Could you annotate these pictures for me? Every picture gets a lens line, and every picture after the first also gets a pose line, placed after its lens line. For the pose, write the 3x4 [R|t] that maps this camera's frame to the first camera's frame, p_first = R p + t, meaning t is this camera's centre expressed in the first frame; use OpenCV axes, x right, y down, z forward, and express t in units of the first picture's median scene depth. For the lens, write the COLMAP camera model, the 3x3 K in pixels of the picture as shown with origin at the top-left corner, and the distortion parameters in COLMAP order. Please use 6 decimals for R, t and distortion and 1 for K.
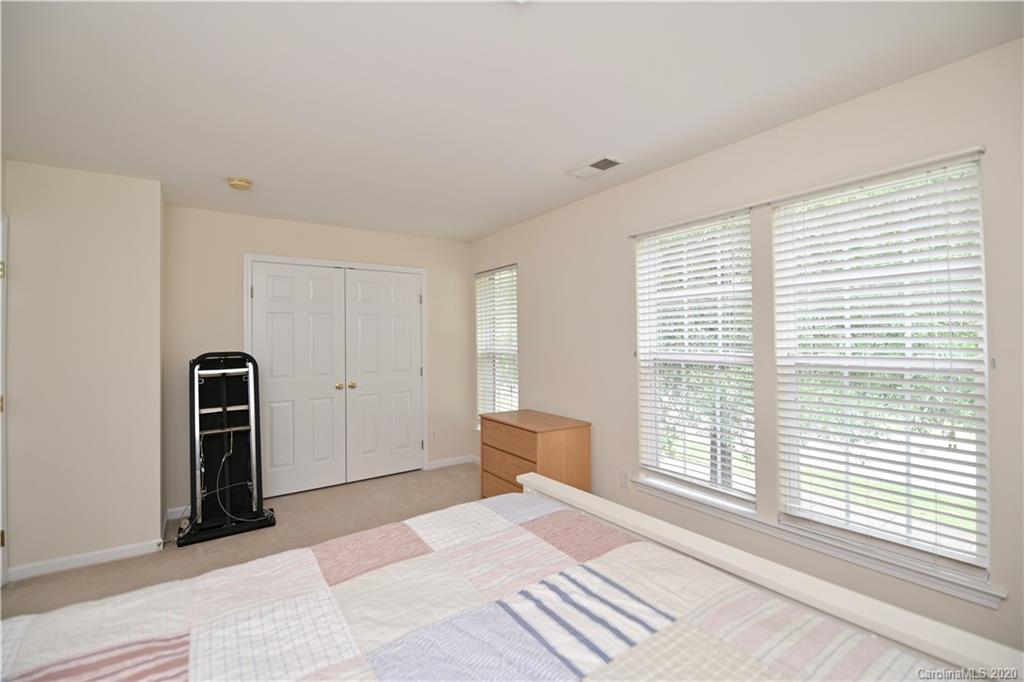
lens RADIAL K [[445.9, 0, 510.1], [0, 445.9, 338.5], [0, 0, 1]] dist [-0.005867, -0.007364]
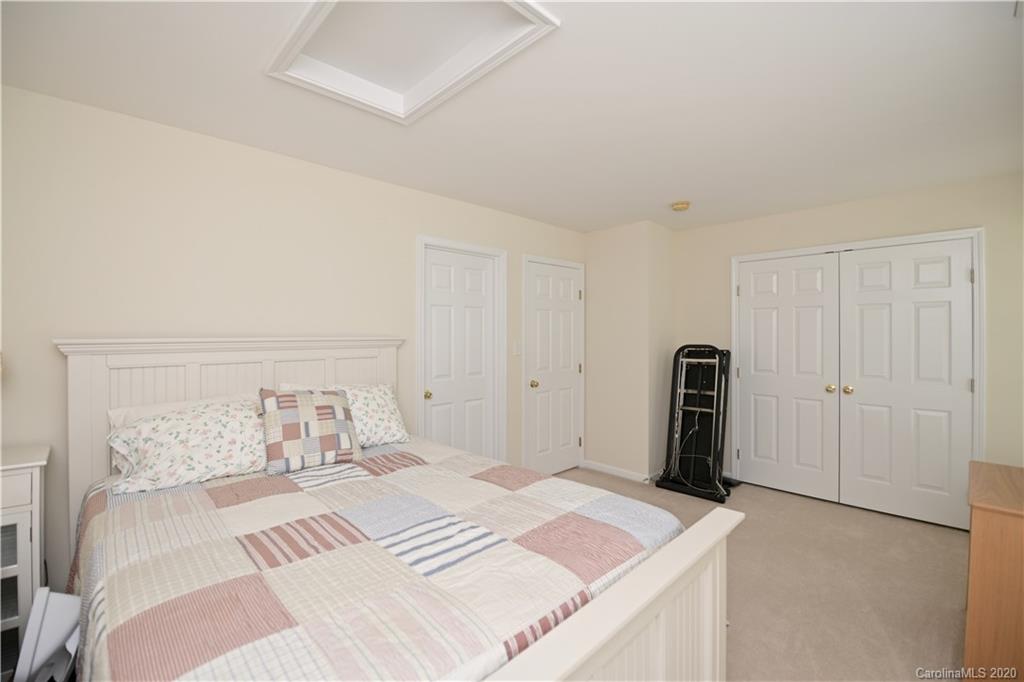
lens RADIAL K [[445.9, 0, 510.2], [0, 445.9, 337.8], [0, 0, 1]] dist [-0.005867, -0.007364]
pose [[0.153345, 0.019850, -0.987973, 0.470421], [-0.003423, 0.999803, 0.019556, -0.009720], [0.988167, 0.000383, 0.153382, 0.310357]]
